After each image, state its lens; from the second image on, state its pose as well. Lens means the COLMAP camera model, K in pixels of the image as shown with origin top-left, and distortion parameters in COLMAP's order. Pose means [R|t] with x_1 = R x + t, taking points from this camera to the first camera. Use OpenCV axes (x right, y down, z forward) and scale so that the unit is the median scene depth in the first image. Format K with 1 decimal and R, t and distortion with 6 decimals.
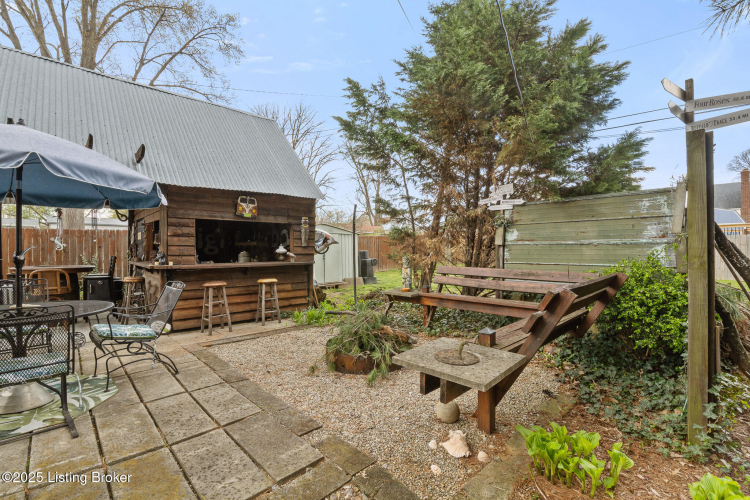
lens RADIAL K [[324.8, 0, 376.5], [0, 324.8, 248.2], [0, 0, 1]] dist [-0.027725, -0.001350]
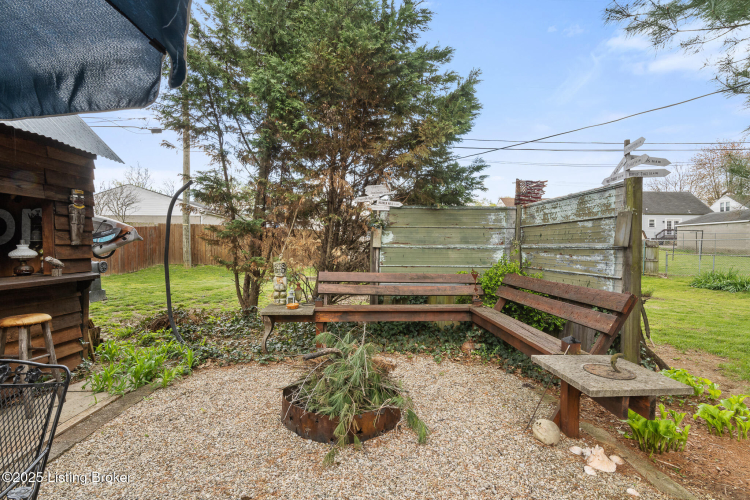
lens RADIAL K [[350.6, 0, 373.1], [0, 350.6, 250.4], [0, 0, 1]] dist [-0.006965, -0.007008]
pose [[0.670060, 0.001726, 0.742305, -0.381955], [-0.014501, 0.999837, 0.010764, -0.012174], [-0.742165, -0.017977, 0.669976, 0.310908]]
